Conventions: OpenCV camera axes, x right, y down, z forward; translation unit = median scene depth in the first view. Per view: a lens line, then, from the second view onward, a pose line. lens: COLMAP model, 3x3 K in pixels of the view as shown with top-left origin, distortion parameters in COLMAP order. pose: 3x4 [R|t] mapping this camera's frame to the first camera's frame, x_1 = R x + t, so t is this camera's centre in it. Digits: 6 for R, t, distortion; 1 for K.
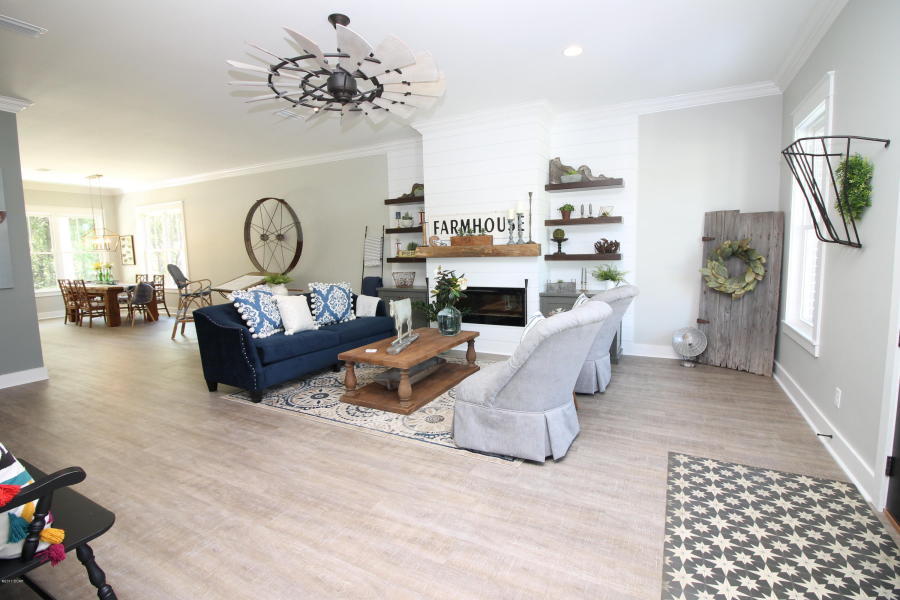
lens RADIAL K [[421.1, 0, 452.7], [0, 421.1, 291.9], [0, 0, 1]] dist [-0.002394, -0.012128]
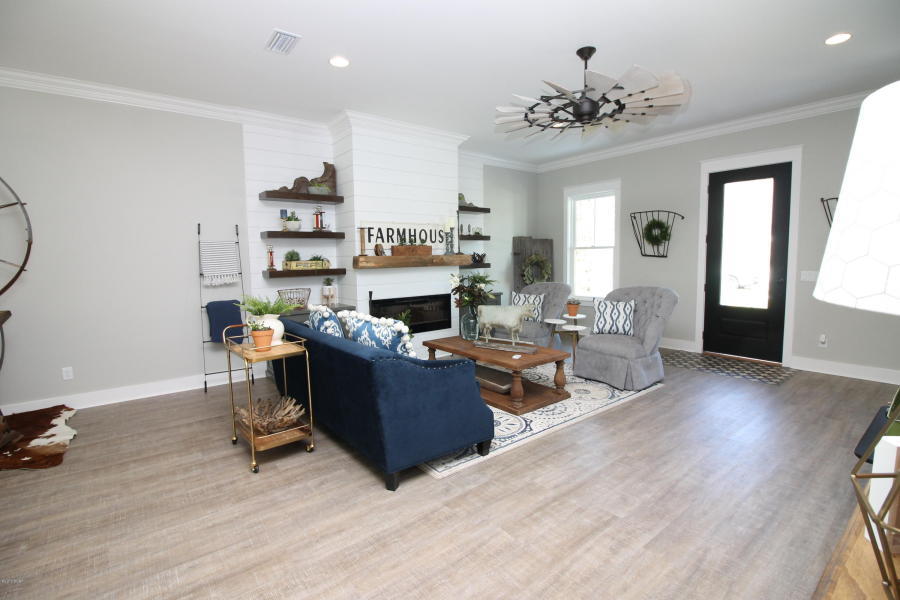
lens RADIAL K [[421.1, 0, 452.7], [0, 421.1, 291.9], [0, 0, 1]] dist [-0.002394, -0.012128]
pose [[0.406407, -0.062319, 0.911564, -0.870292], [0.097570, 0.994927, 0.024518, -0.040911], [-0.908468, 0.078977, 0.410426, 0.534049]]
